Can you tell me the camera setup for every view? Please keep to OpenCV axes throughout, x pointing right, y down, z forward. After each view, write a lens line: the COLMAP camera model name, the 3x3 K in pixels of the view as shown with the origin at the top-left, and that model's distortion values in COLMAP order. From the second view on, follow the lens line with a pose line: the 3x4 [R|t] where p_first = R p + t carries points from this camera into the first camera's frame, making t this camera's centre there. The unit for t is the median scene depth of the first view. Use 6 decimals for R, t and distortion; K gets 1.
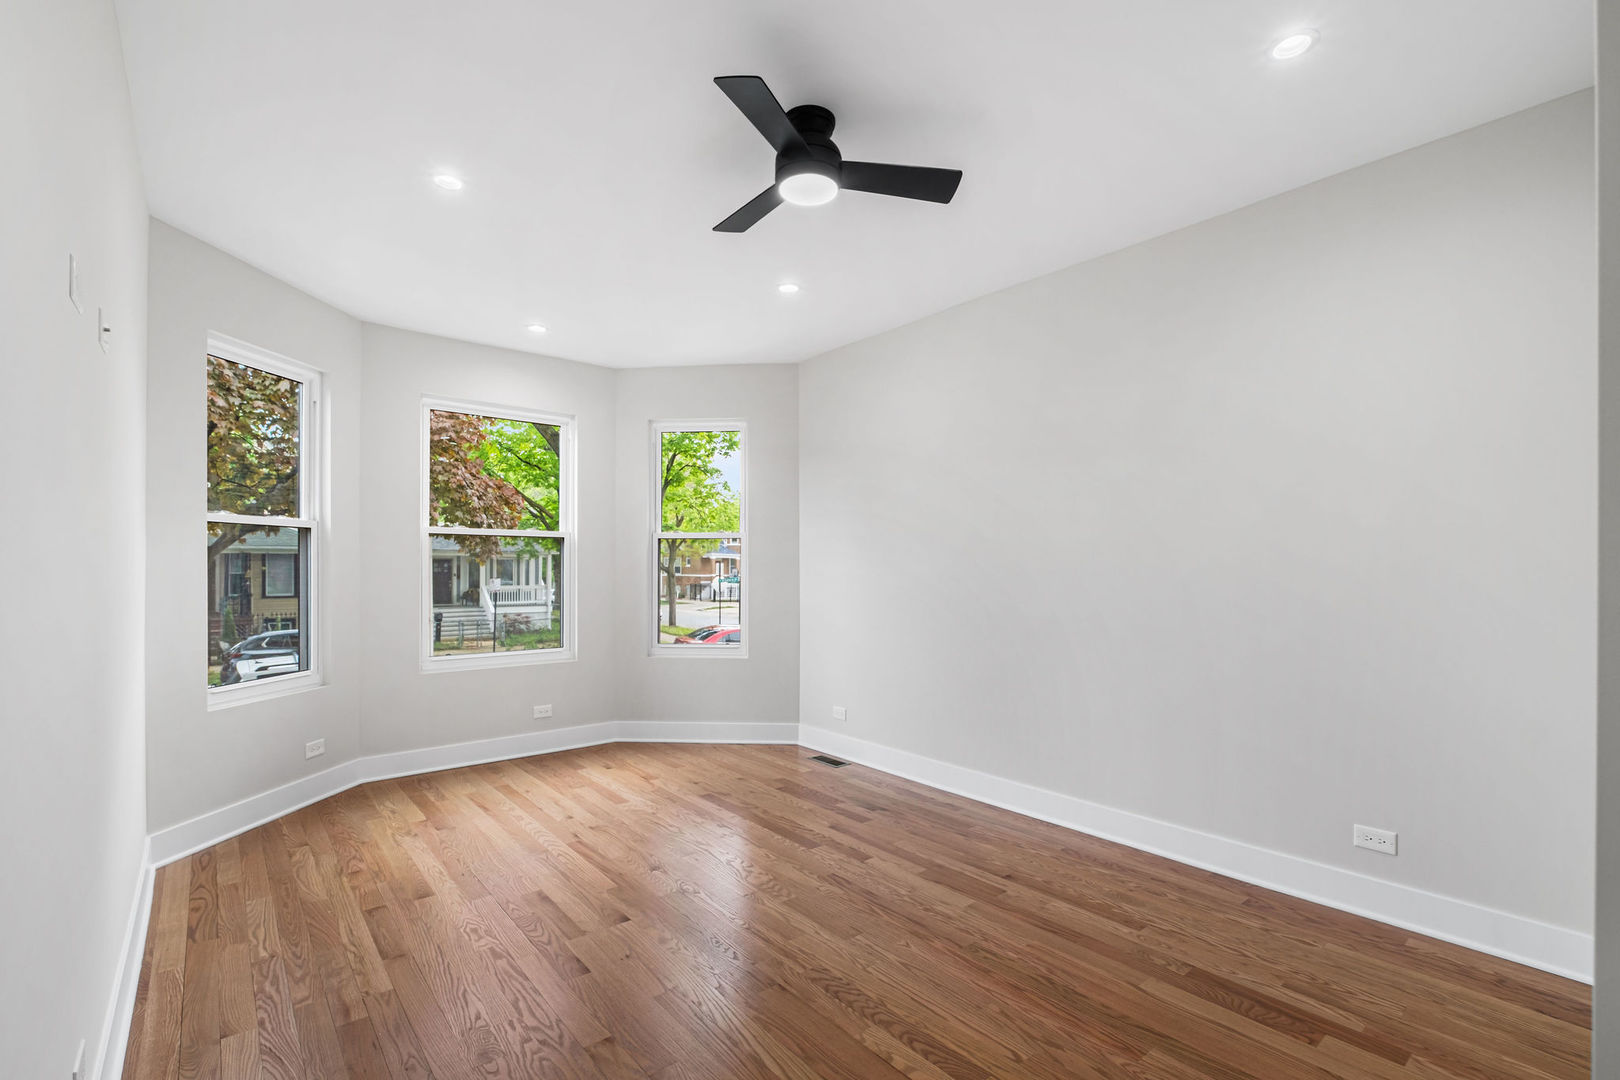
lens RADIAL K [[718.6, 0, 794.9], [0, 718.6, 547.8], [0, 0, 1]] dist [-0.003264, -0.001160]
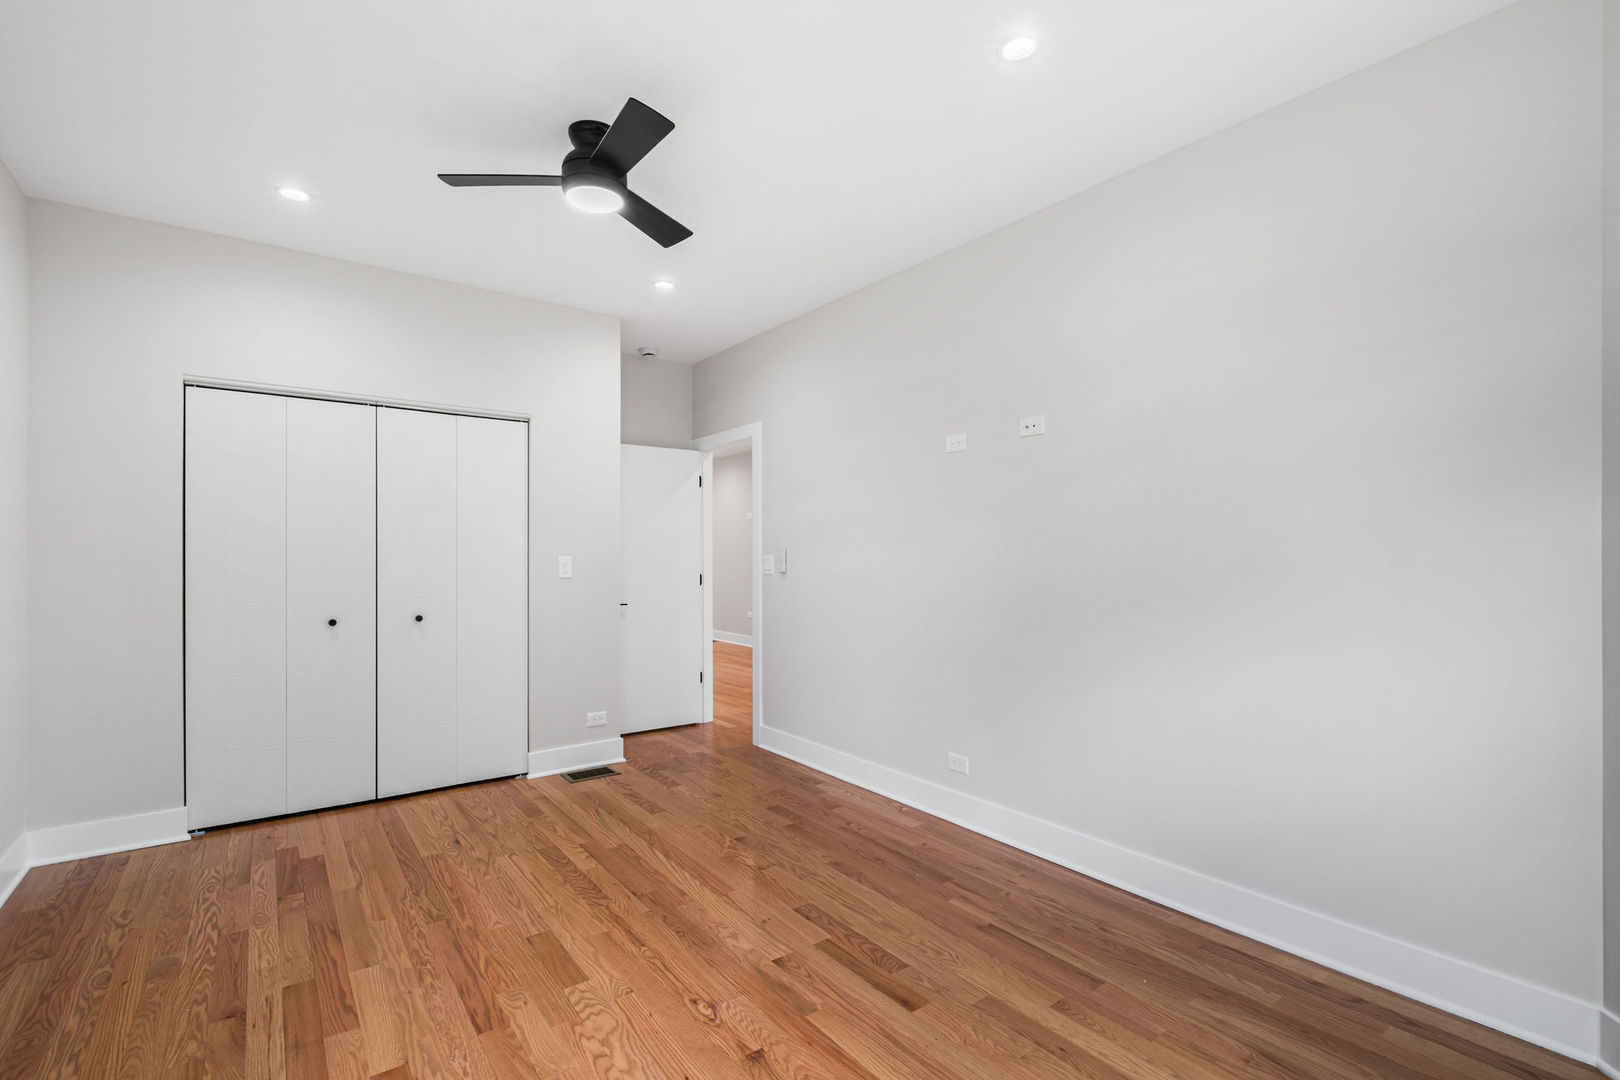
lens RADIAL K [[718.6, 0, 794.9], [0, 718.6, 547.8], [0, 0, 1]] dist [-0.003264, -0.001160]
pose [[-0.998963, -0.001555, 0.045497, -0.294614], [-0.003239, 0.999311, -0.036966, 0.048505], [-0.045409, -0.037075, -0.998280, 1.886337]]
